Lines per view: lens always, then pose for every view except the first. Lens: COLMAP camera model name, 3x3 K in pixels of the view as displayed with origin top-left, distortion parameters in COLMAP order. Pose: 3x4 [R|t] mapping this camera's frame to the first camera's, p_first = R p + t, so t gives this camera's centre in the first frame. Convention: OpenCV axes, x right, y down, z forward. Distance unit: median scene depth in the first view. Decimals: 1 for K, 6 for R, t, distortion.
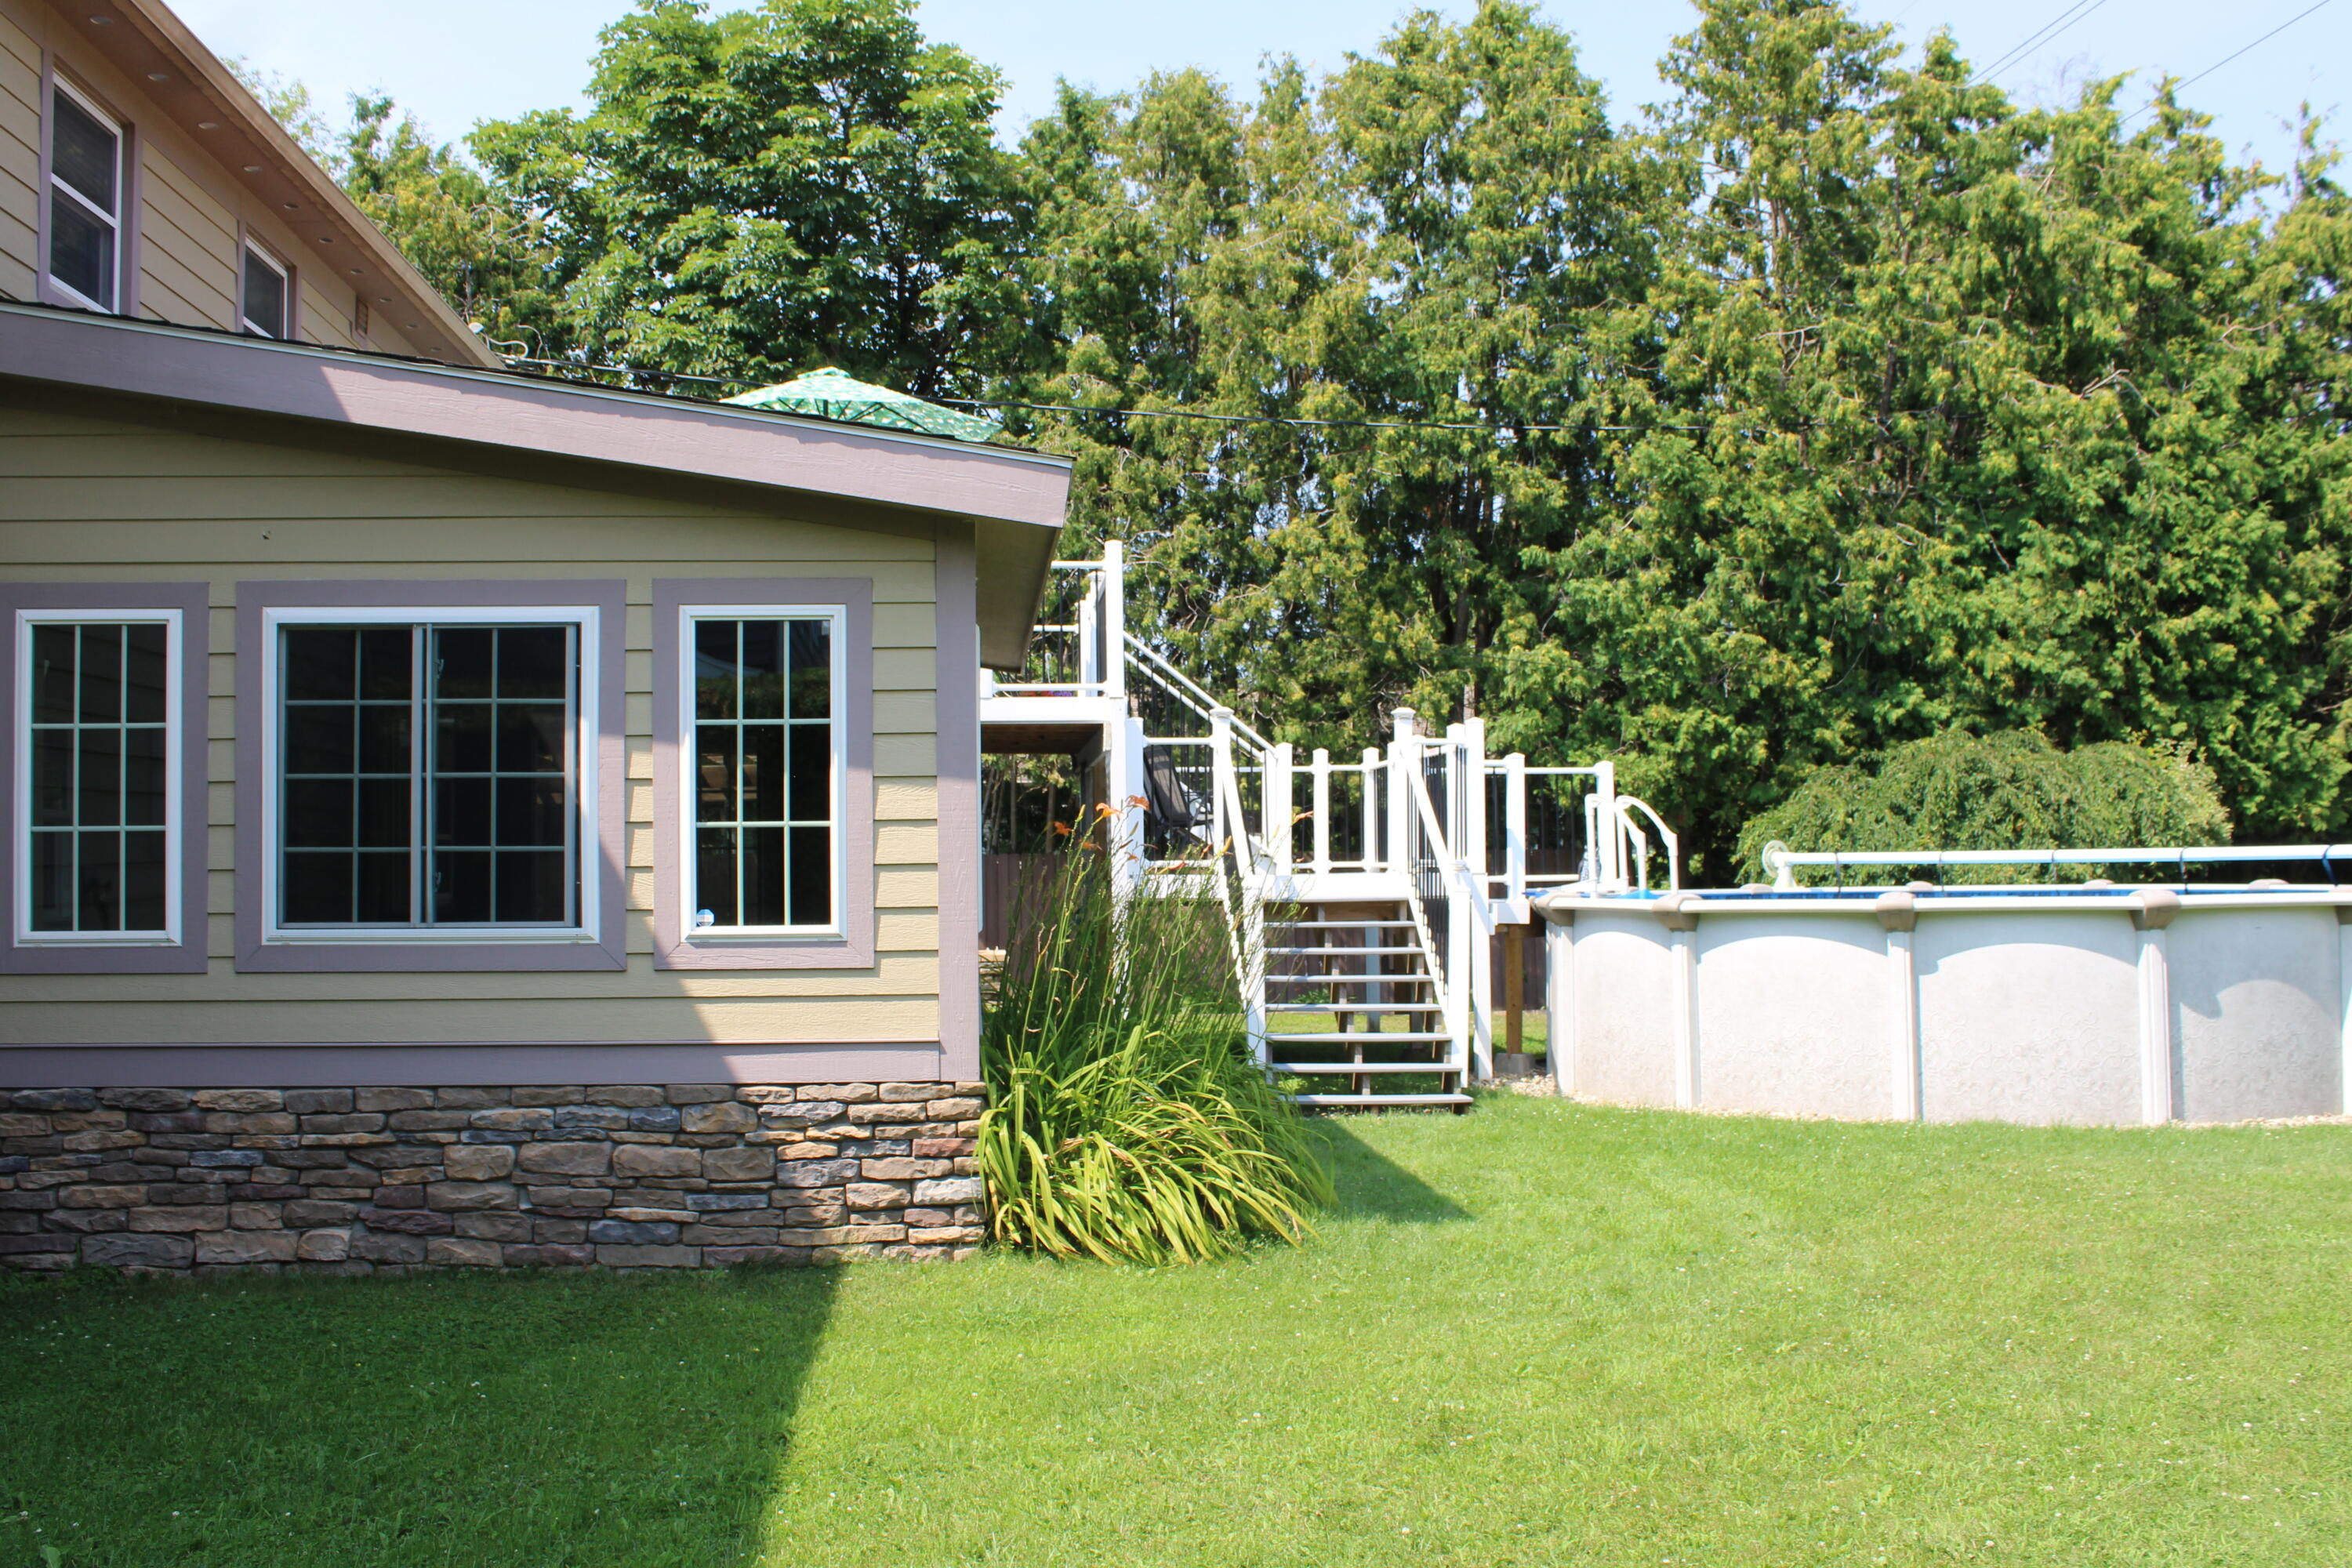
lens RADIAL K [[2125.9, 0, 1176.0], [0, 2125.9, 784.0], [0, 0, 1]] dist [-0.008045, -0.002374]
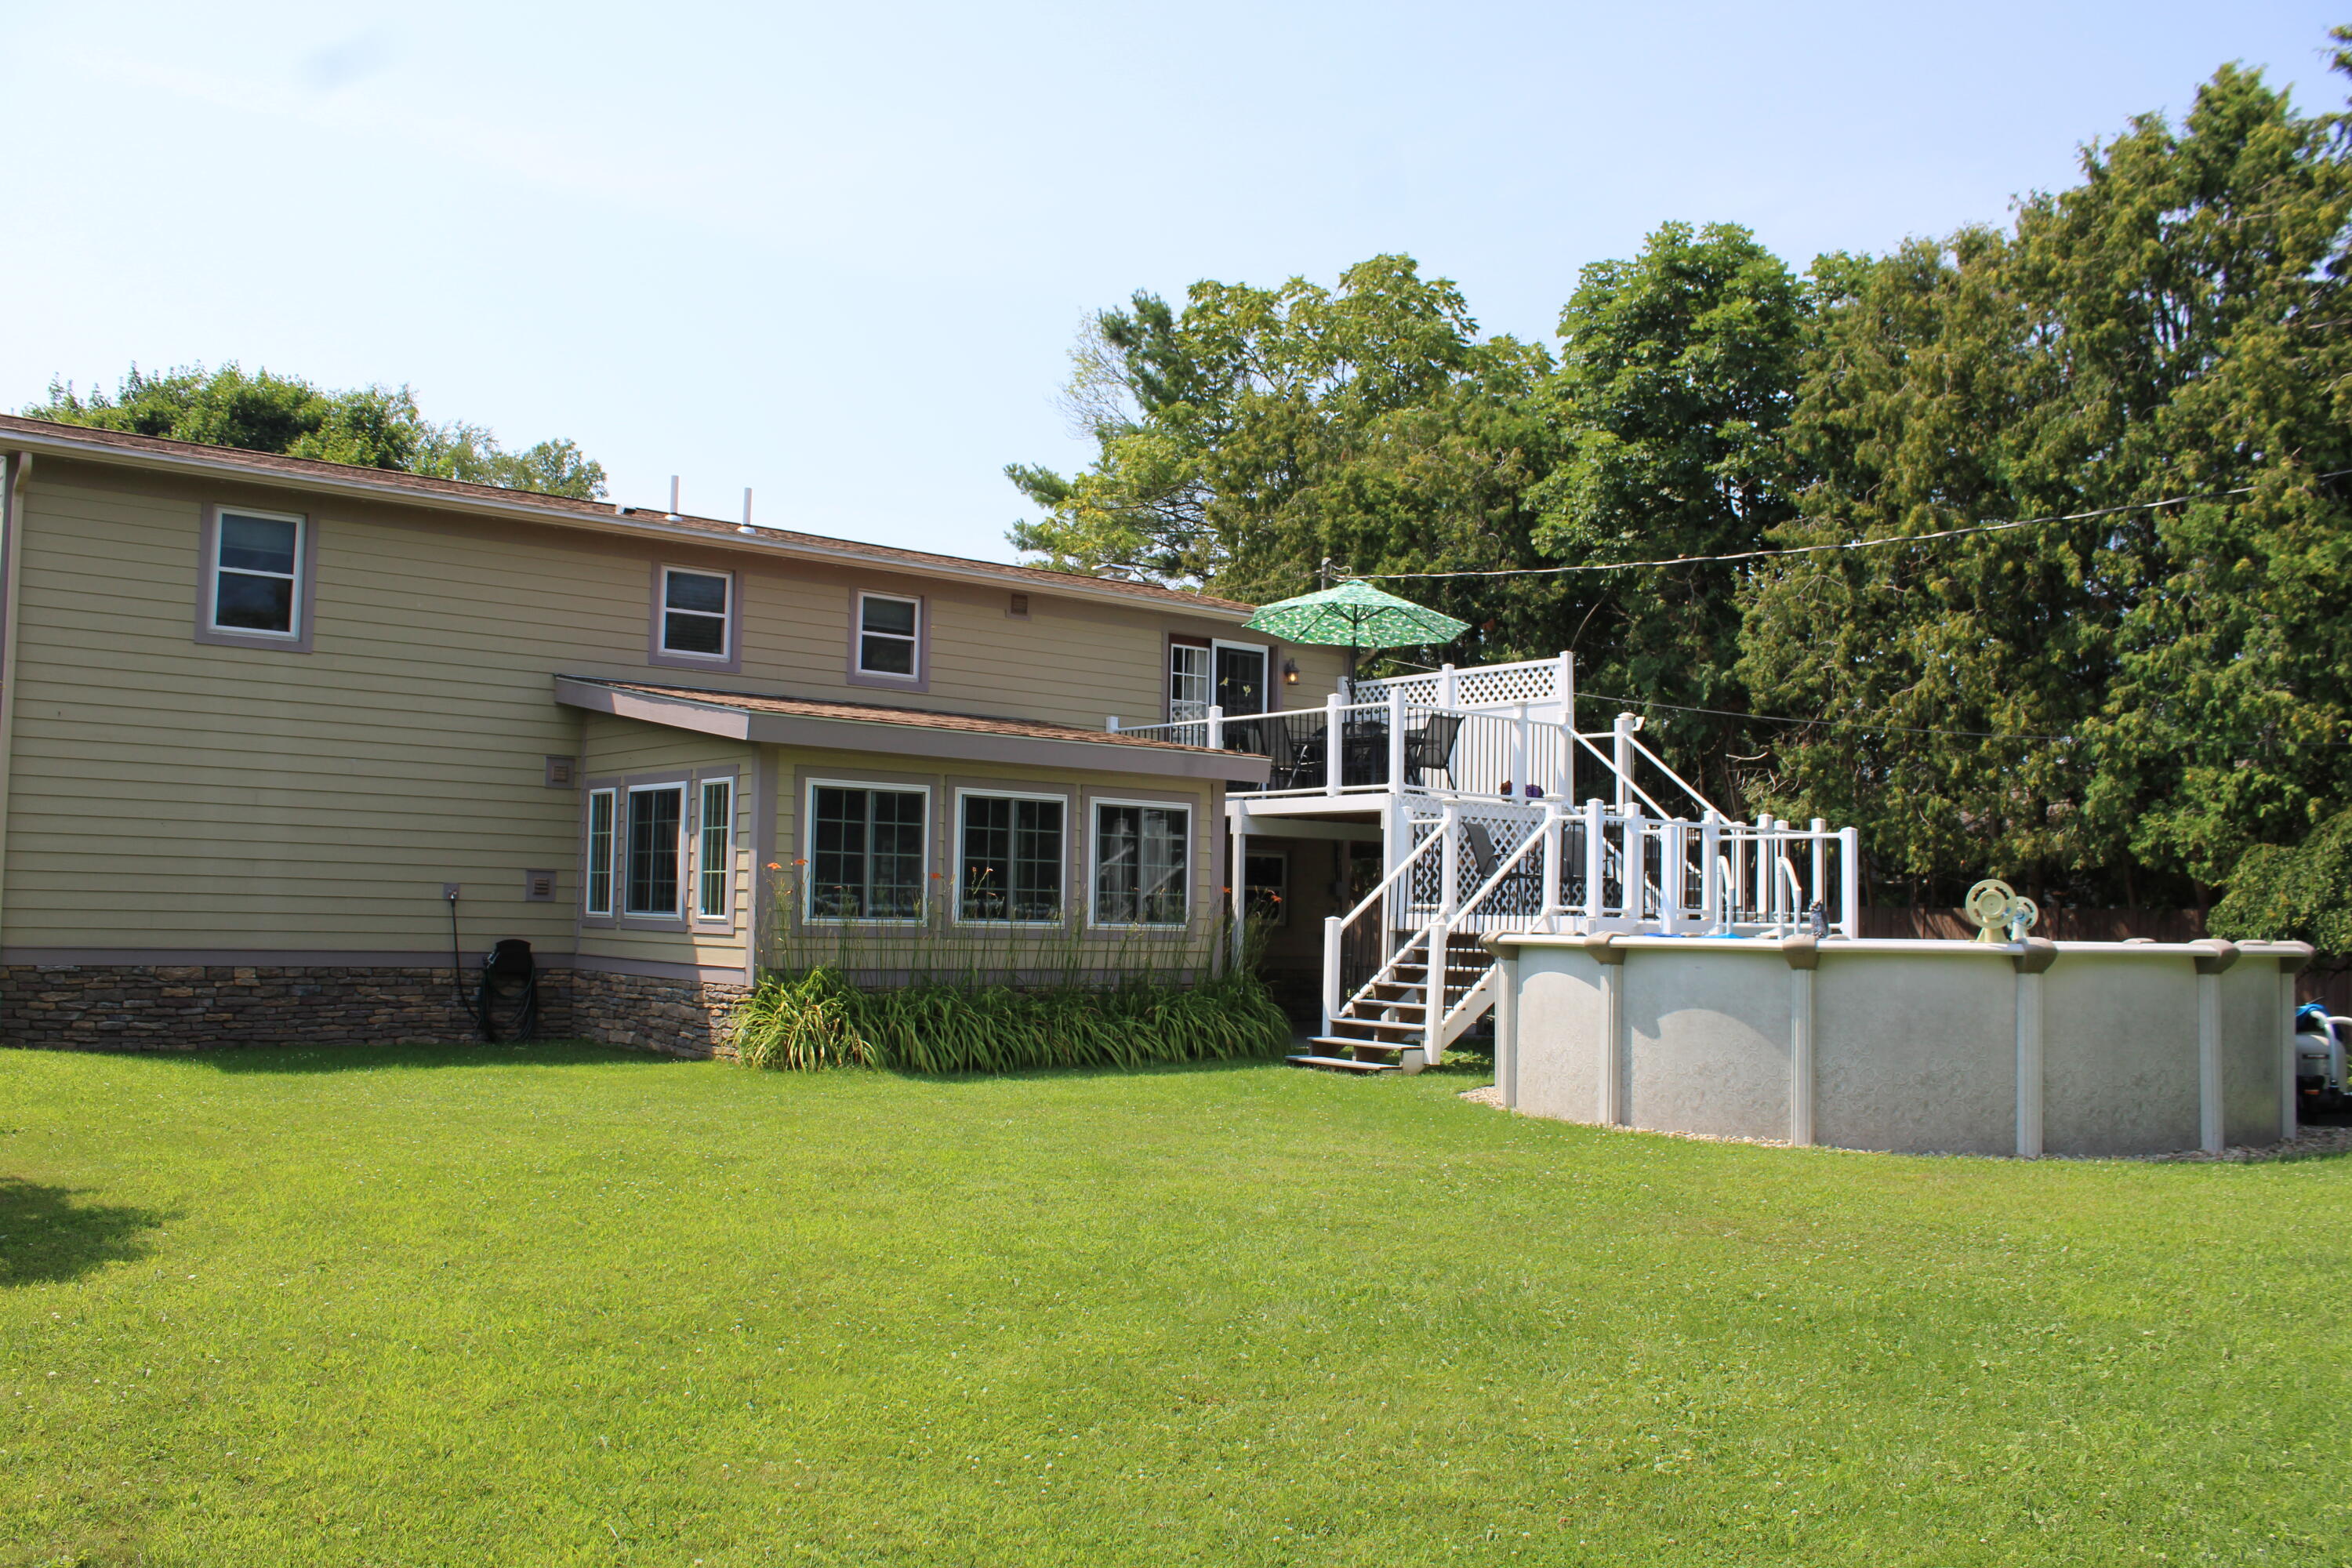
lens RADIAL K [[1958.2, 0, 1176.0], [0, 1958.2, 784.0], [0, 0, 1]] dist [-0.167114, 0.149042]
pose [[0.582973, -0.033468, -0.811802, 1.821131], [0.006663, 0.999315, -0.036414, 0.004012], [0.812464, 0.015819, 0.582796, 0.174633]]
